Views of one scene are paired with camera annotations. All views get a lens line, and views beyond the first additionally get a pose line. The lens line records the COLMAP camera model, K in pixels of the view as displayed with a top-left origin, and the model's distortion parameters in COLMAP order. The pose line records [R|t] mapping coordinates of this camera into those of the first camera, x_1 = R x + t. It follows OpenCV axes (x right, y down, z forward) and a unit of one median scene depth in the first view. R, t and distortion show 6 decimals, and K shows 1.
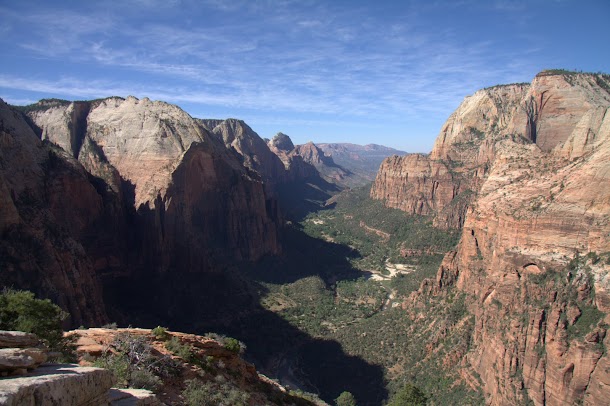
lens RADIAL K [[481.0, 0, 302.6], [0, 481.0, 192.7], [0, 0, 1]] dist [-0.156086, 0.105026]
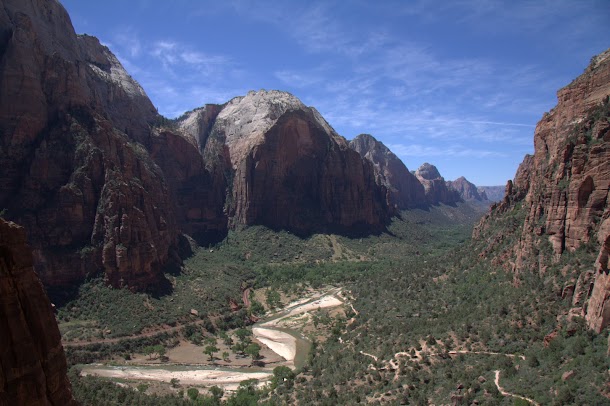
lens RADIAL K [[481.0, 0, 306.0], [0, 481.0, 199.2], [0, 0, 1]] dist [-0.156086, 0.105026]
pose [[0.947915, 0.000268, -0.318523, 0.107853], [-0.028727, 0.995997, -0.084650, 0.139125], [0.317225, 0.089391, 0.944128, 0.031857]]
